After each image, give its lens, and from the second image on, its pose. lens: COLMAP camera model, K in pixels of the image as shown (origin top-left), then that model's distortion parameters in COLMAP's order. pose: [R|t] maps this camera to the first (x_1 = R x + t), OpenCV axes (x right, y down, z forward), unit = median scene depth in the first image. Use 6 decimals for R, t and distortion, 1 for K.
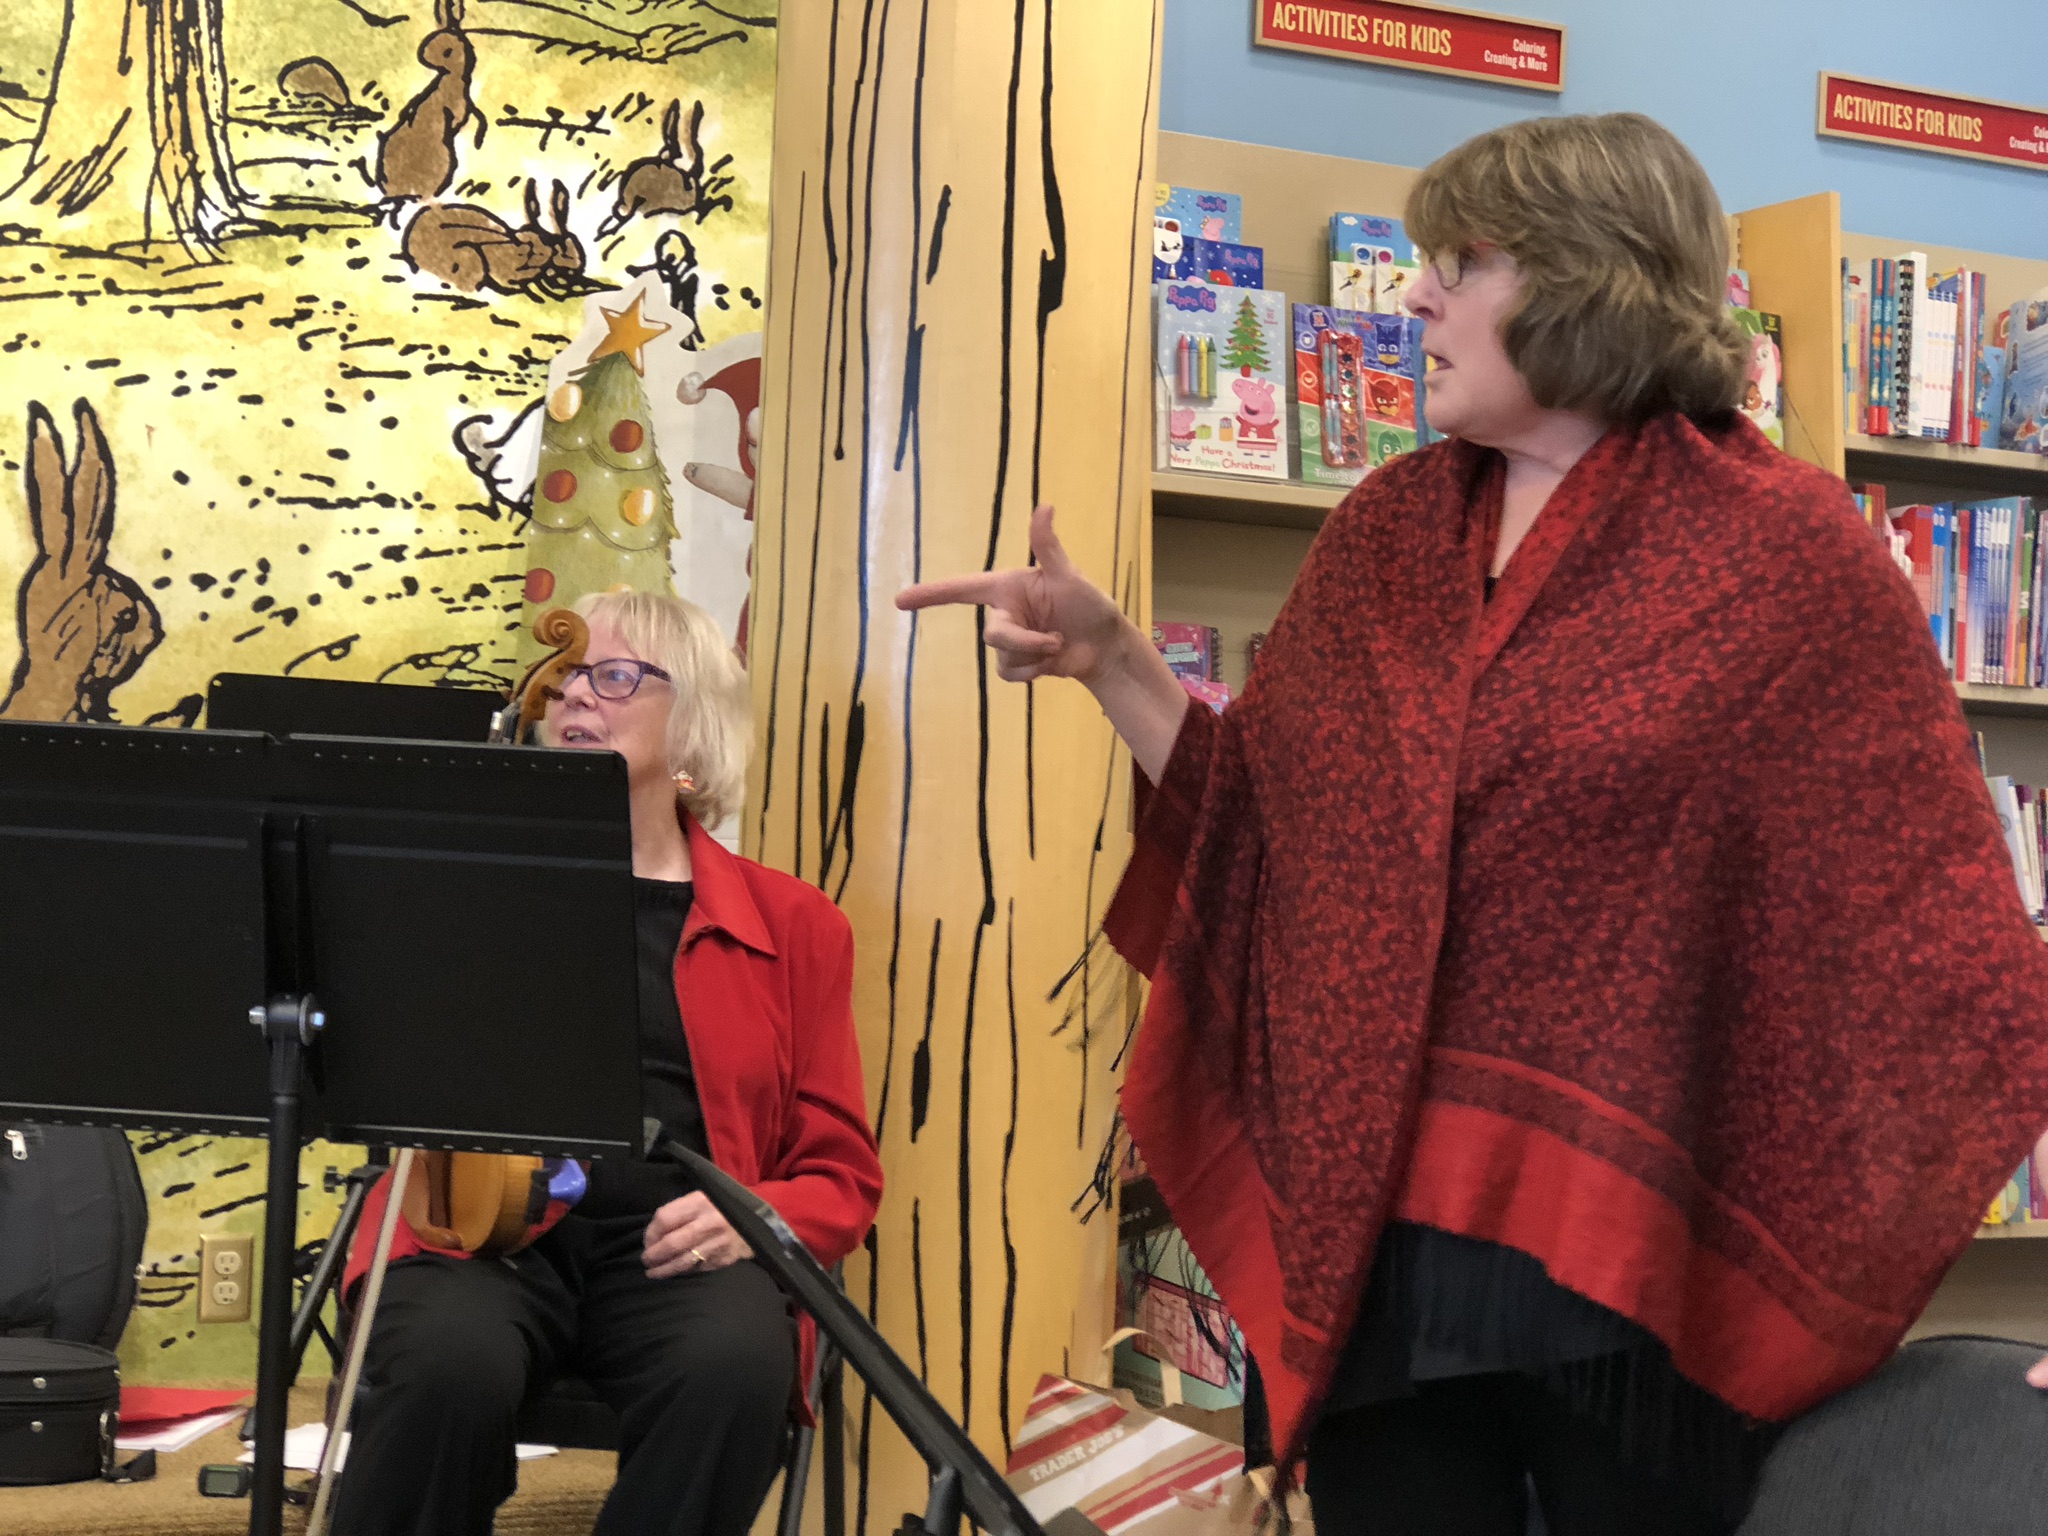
lens RADIAL K [[3302.1, 0, 1027.9], [0, 3302.1, 846.3], [0, 0, 1]] dist [0.032071, 0.159192]
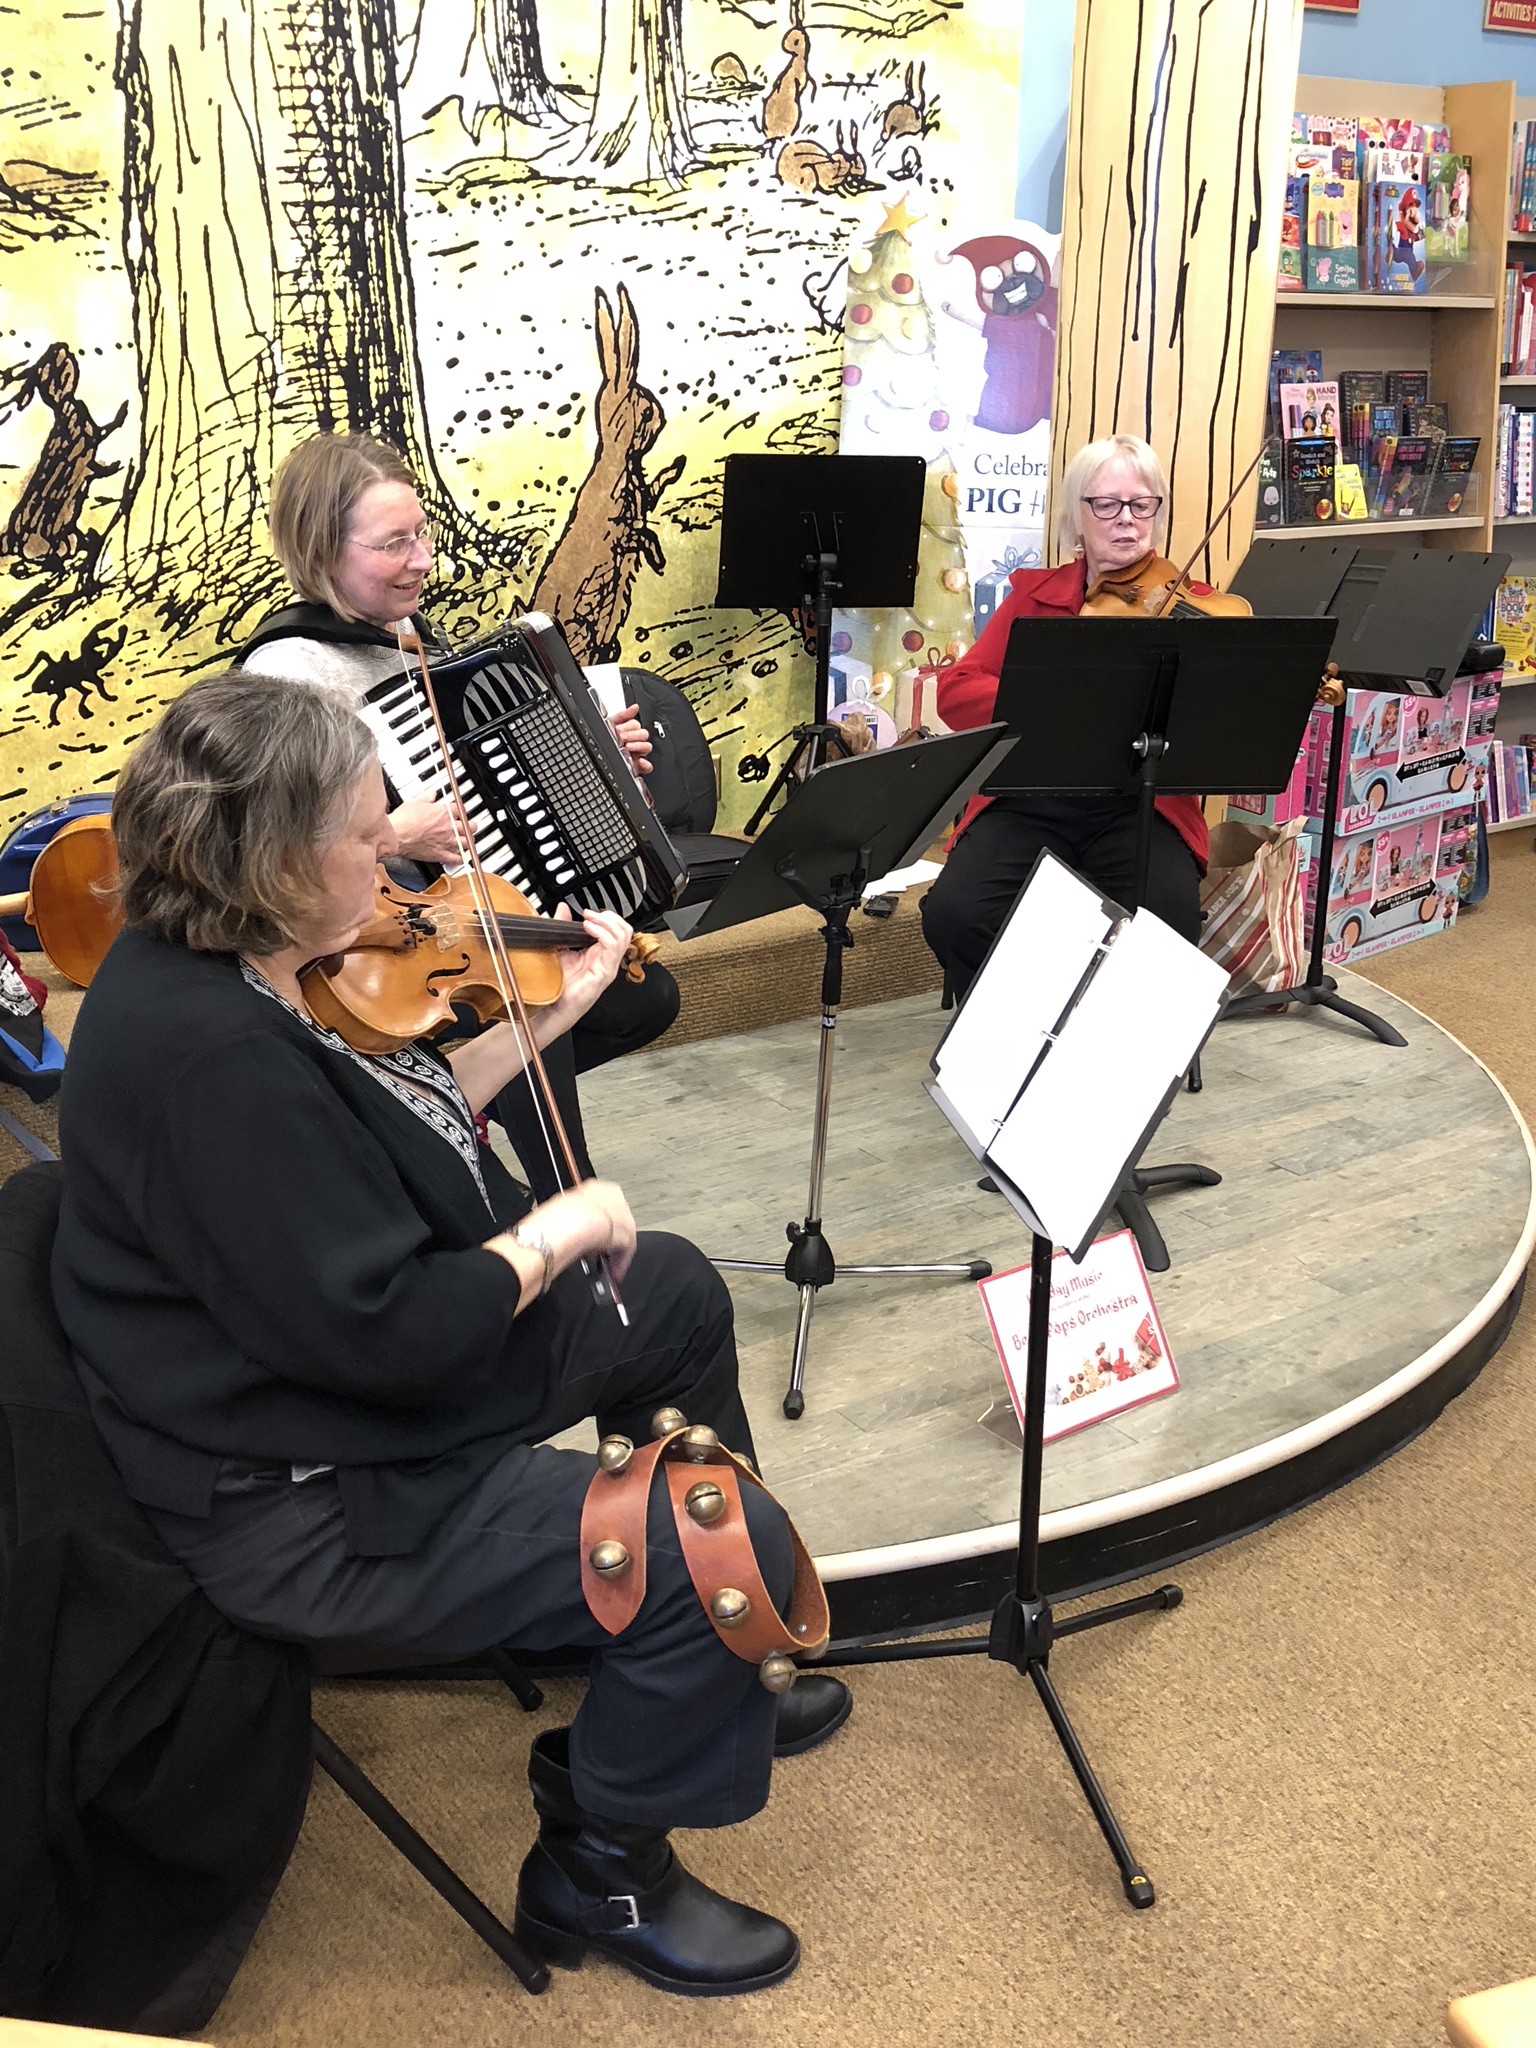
lens RADIAL K [[2123.9, 0, 768.0], [0, 2123.9, 1024.0], [0, 0, 1]] dist [-0.006665, 0.004747]
pose [[0.989947, -0.069978, 0.122915, -0.356725], [0.025478, 0.943043, 0.331693, -0.130073], [-0.139126, -0.325227, 0.935346, -0.148903]]
